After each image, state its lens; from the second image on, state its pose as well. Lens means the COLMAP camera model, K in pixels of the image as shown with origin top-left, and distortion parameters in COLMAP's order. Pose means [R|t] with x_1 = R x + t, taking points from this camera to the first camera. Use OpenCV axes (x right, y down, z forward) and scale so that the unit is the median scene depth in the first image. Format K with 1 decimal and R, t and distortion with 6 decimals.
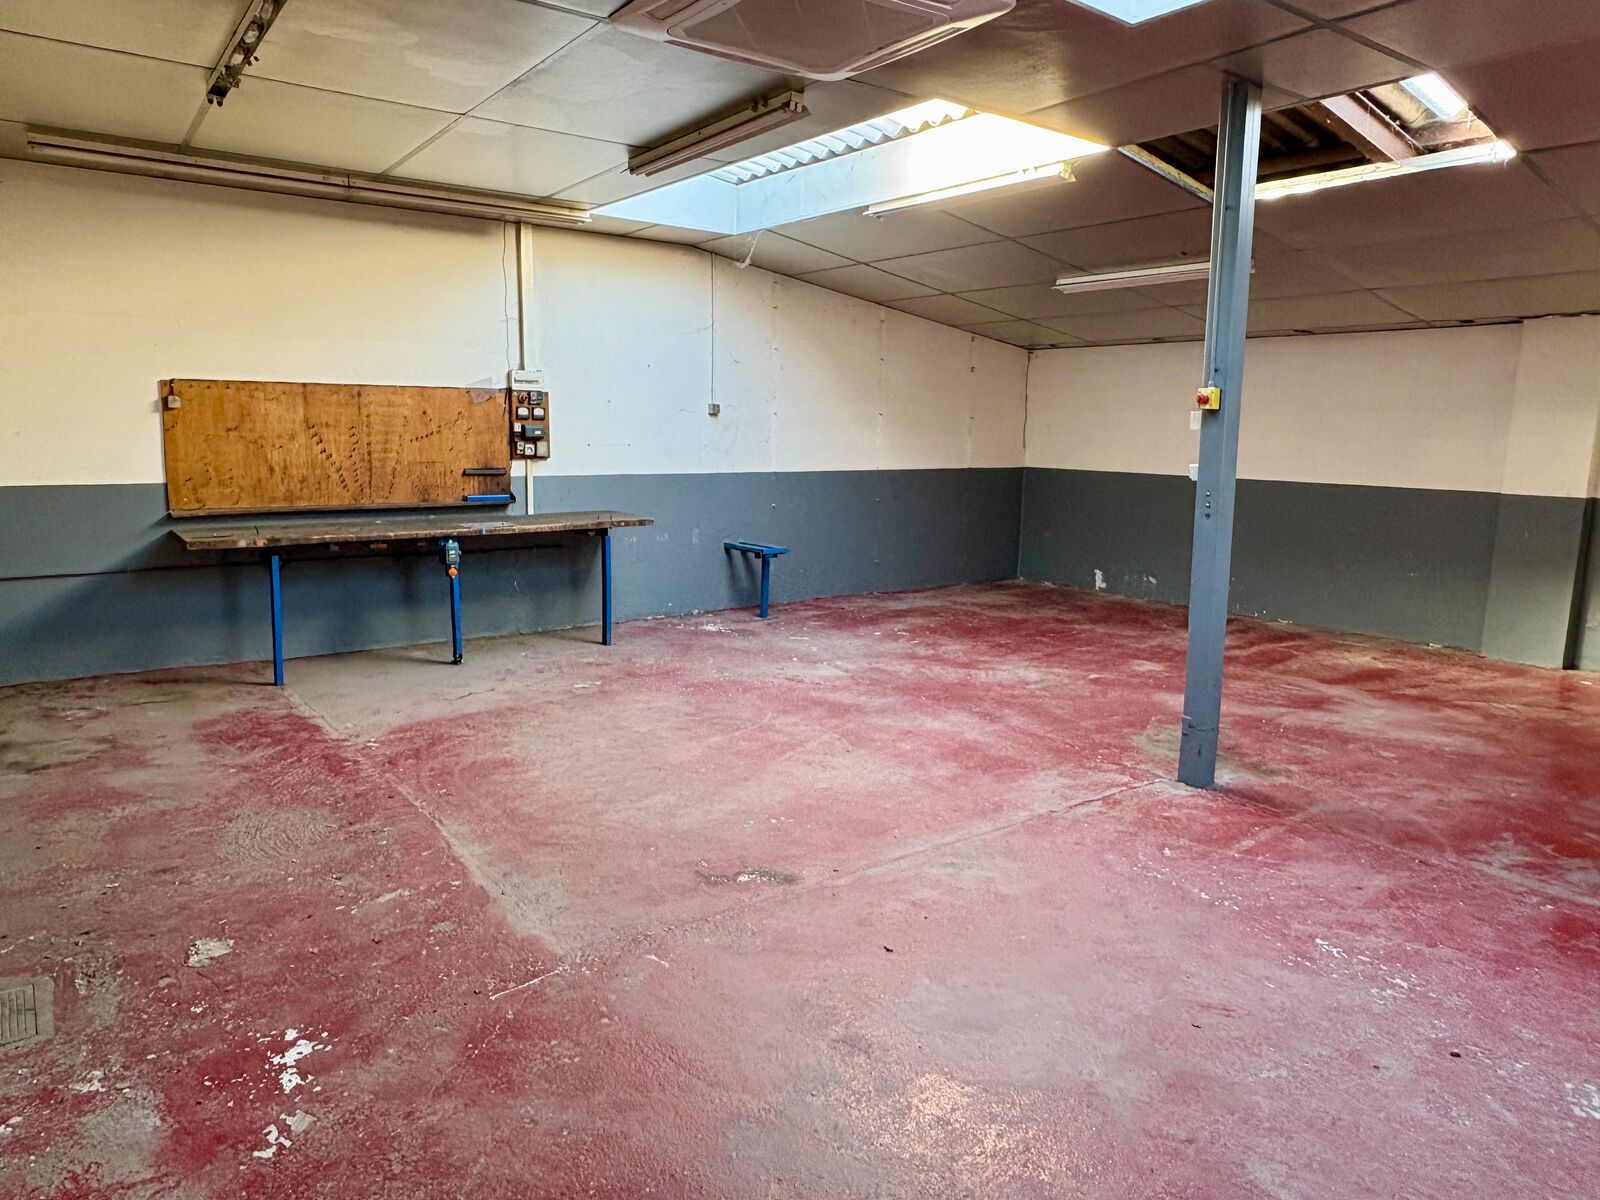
lens RADIAL K [[1049.8, 0, 800.0], [0, 1049.8, 600.0], [0, 0, 1]] dist [-0.001106, -0.002397]
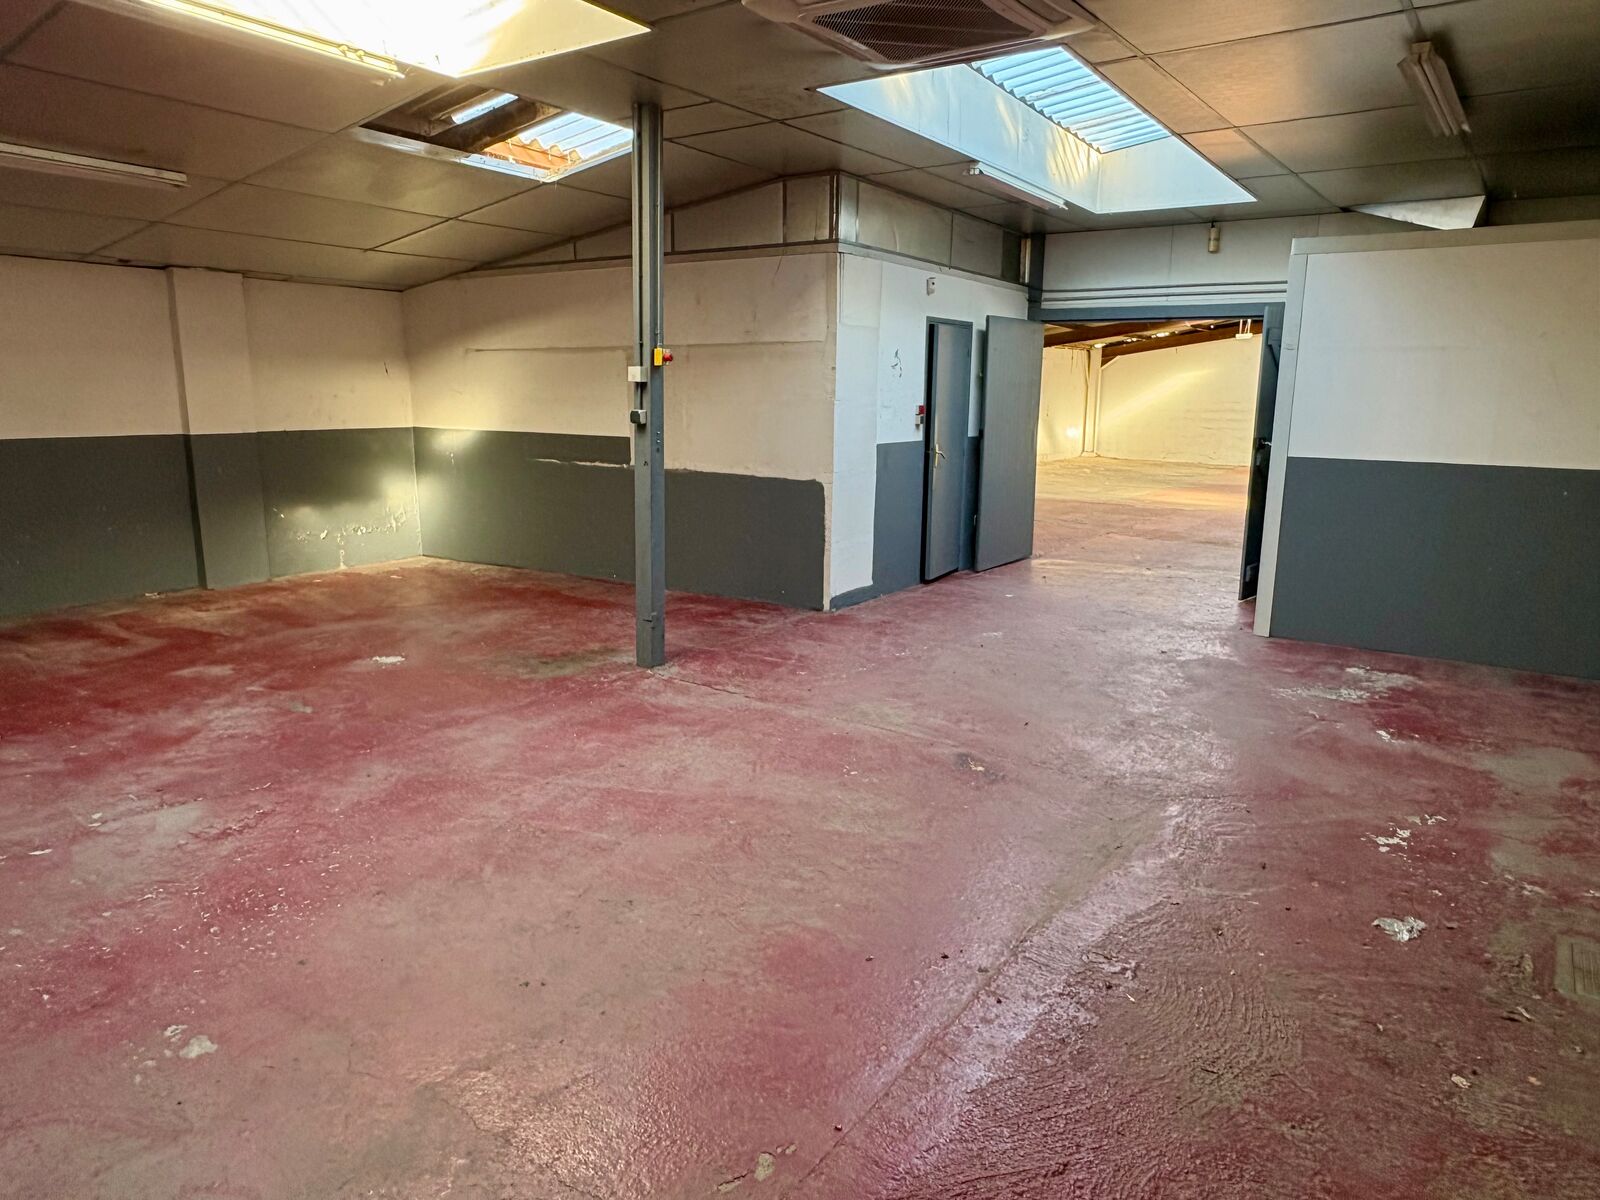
lens RADIAL K [[1049.8, 0, 800.0], [0, 1049.8, 600.0], [0, 0, 1]] dist [-0.001106, -0.002397]
pose [[-0.316682, -0.207043, 0.925660, -0.902620], [0.142955, 0.954322, 0.262361, -0.222573], [-0.937698, 0.215413, -0.272618, 1.264471]]
